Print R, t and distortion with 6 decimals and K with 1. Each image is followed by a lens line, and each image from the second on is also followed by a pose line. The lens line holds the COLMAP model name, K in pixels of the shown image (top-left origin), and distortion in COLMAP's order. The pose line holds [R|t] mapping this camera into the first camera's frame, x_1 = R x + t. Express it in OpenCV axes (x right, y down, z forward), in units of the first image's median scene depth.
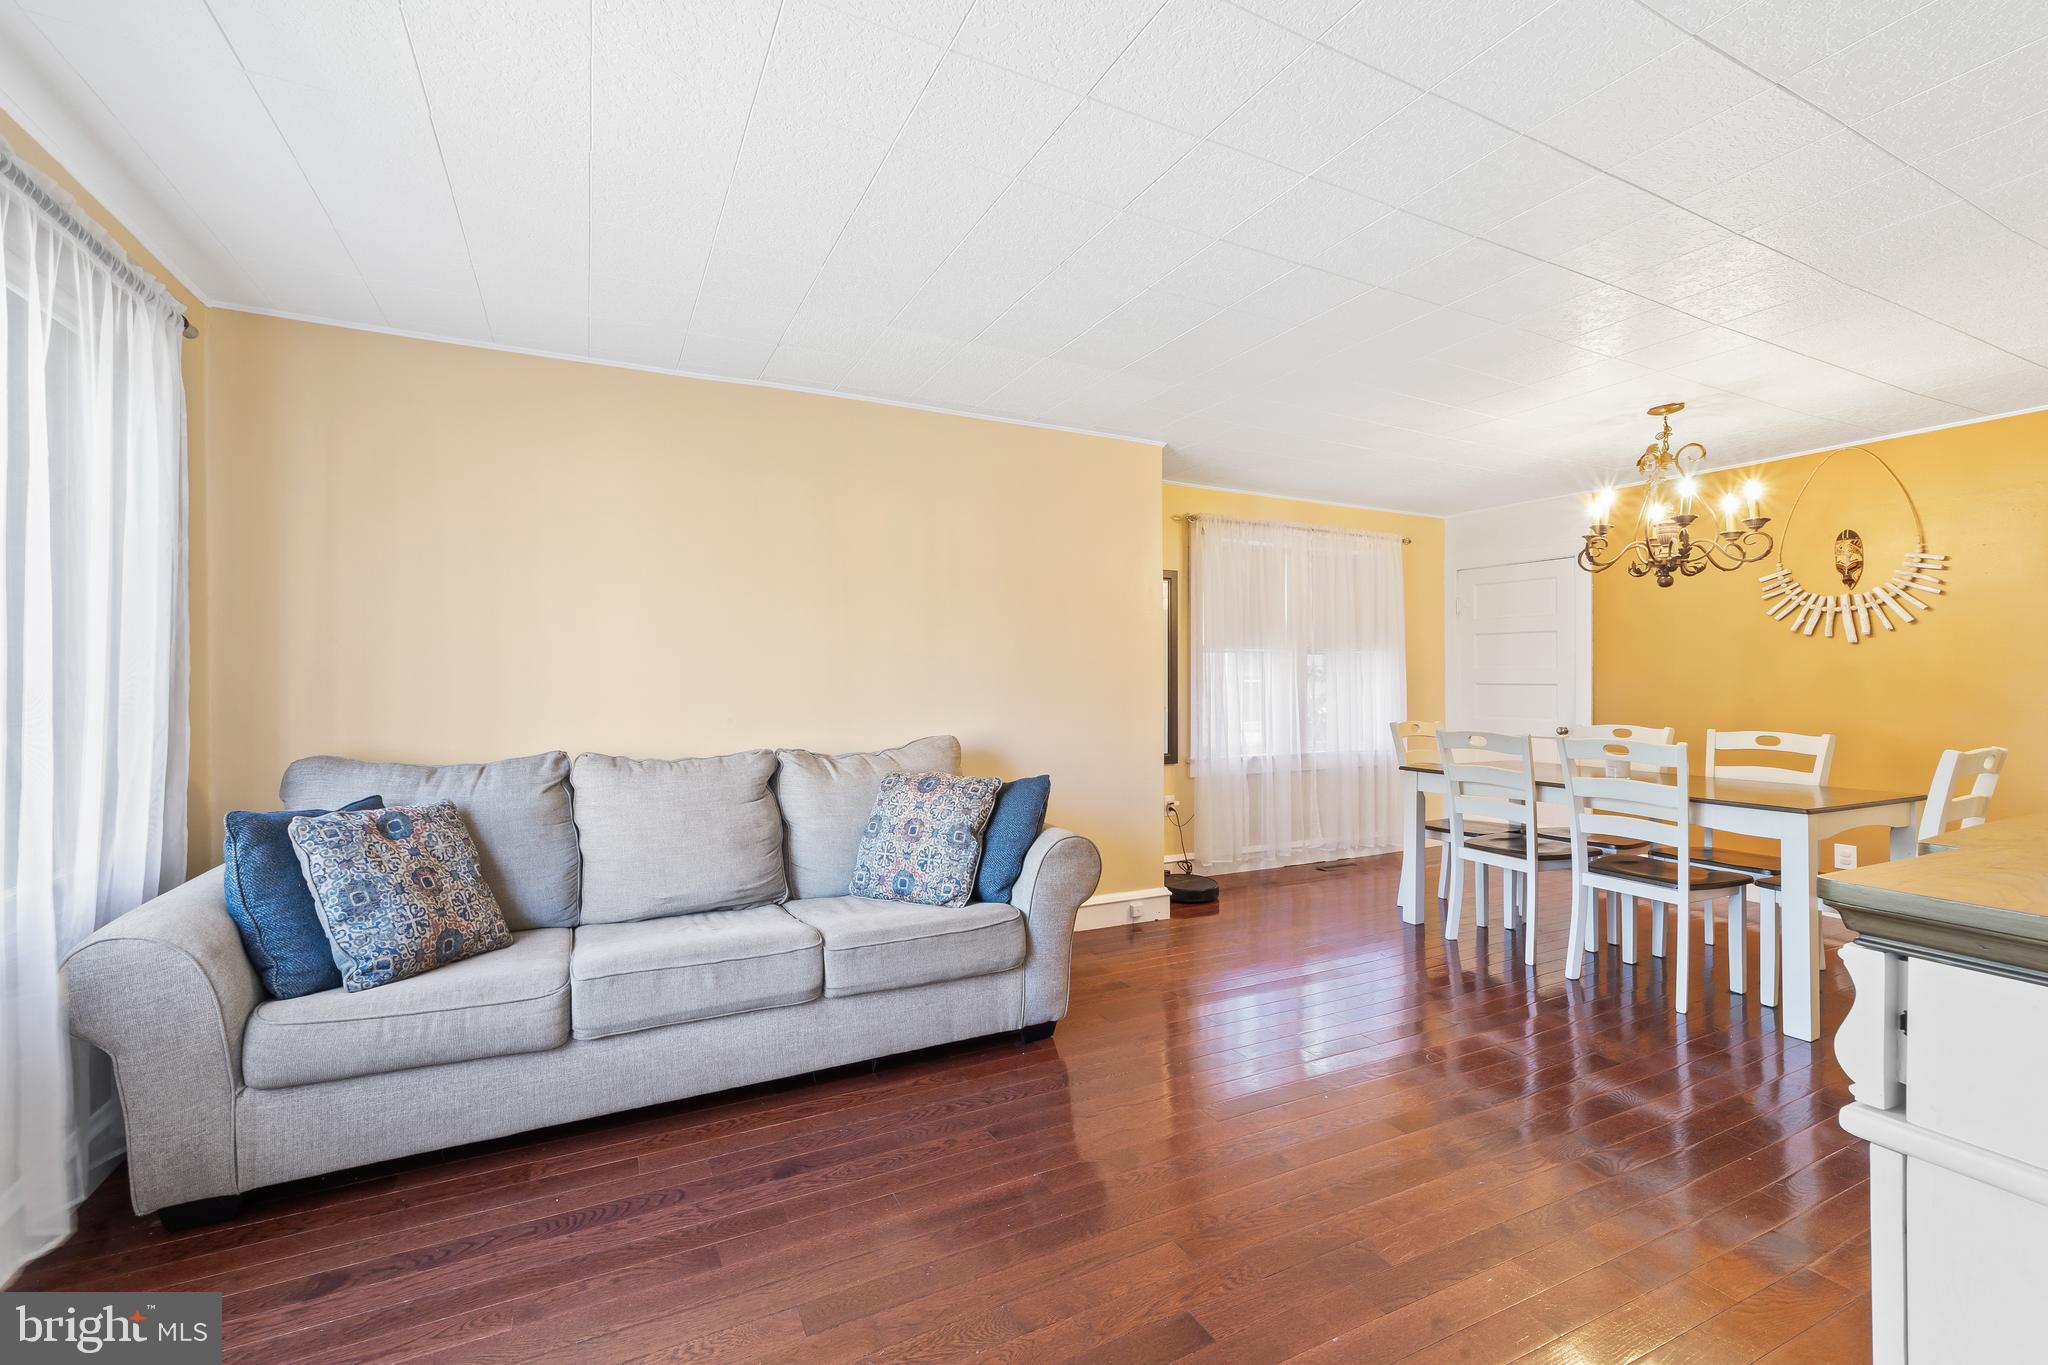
lens RADIAL K [[831.5, 0, 965.5], [0, 831.5, 677.8], [0, 0, 1]] dist [0.000326, 0.000025]
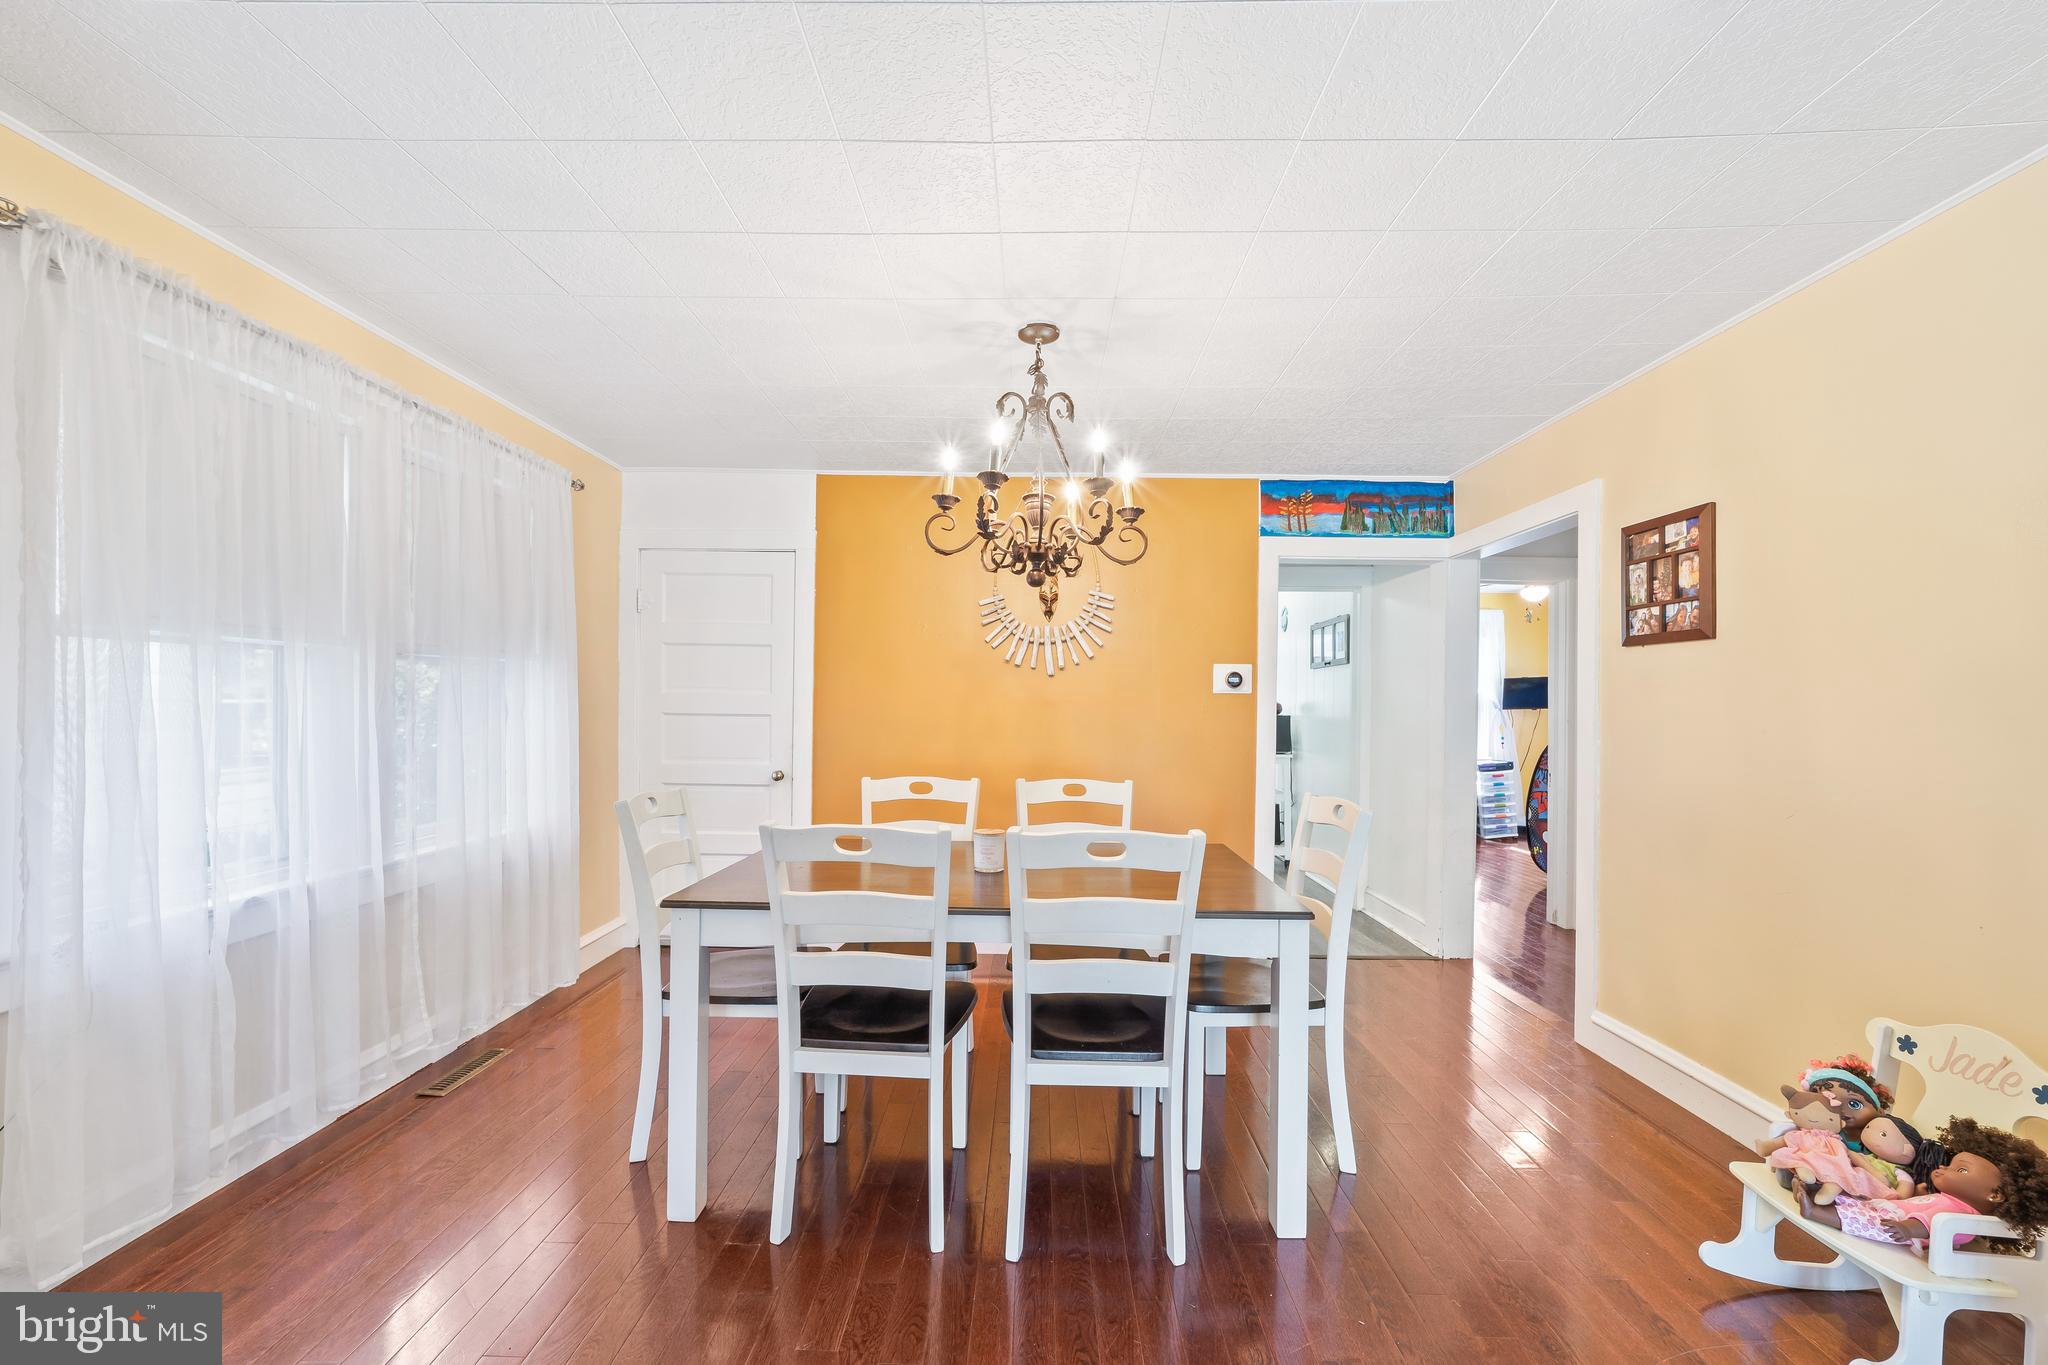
lens RADIAL K [[781.5, 0, 1019.7], [0, 781.5, 700.9], [0, 0, 1]] dist [0.001746, 0.000128]
pose [[0.445253, 0.003060, 0.895400, 0.190892], [-0.013268, 0.999907, 0.003181, -0.011541], [-0.895306, -0.013297, 0.445252, 0.552215]]
